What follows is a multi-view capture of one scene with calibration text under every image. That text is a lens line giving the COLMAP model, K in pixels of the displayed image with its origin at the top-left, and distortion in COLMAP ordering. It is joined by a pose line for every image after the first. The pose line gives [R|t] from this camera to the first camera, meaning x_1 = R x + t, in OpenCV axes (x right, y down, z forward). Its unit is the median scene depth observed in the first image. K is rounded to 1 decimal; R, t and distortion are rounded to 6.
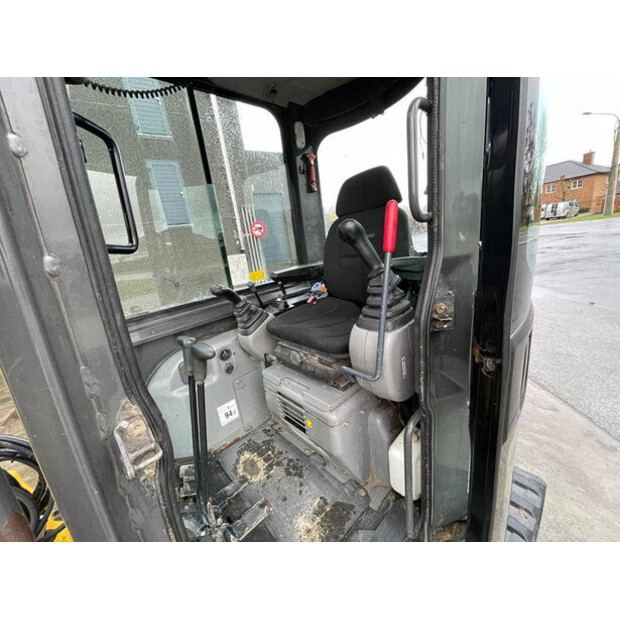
lens RADIAL K [[248.4, 0, 310.0], [0, 248.4, 310.0], [0, 0, 1]] dist [-0.001987, -0.000119]
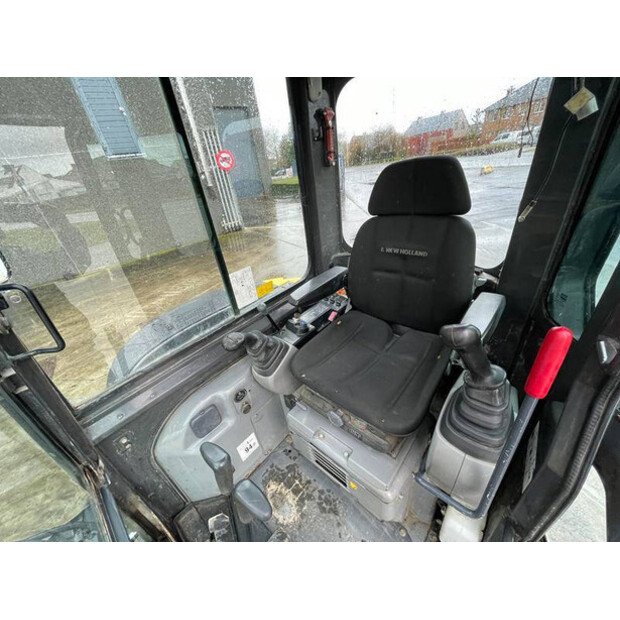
lens RADIAL K [[248.4, 0, 310.0], [0, 248.4, 310.0], [0, 0, 1]] dist [-0.001987, -0.000119]
pose [[0.995248, -0.045296, 0.086197, -0.160282], [0.022541, 0.968344, 0.248599, -0.302760], [-0.094729, -0.245475, 0.964763, 0.221969]]
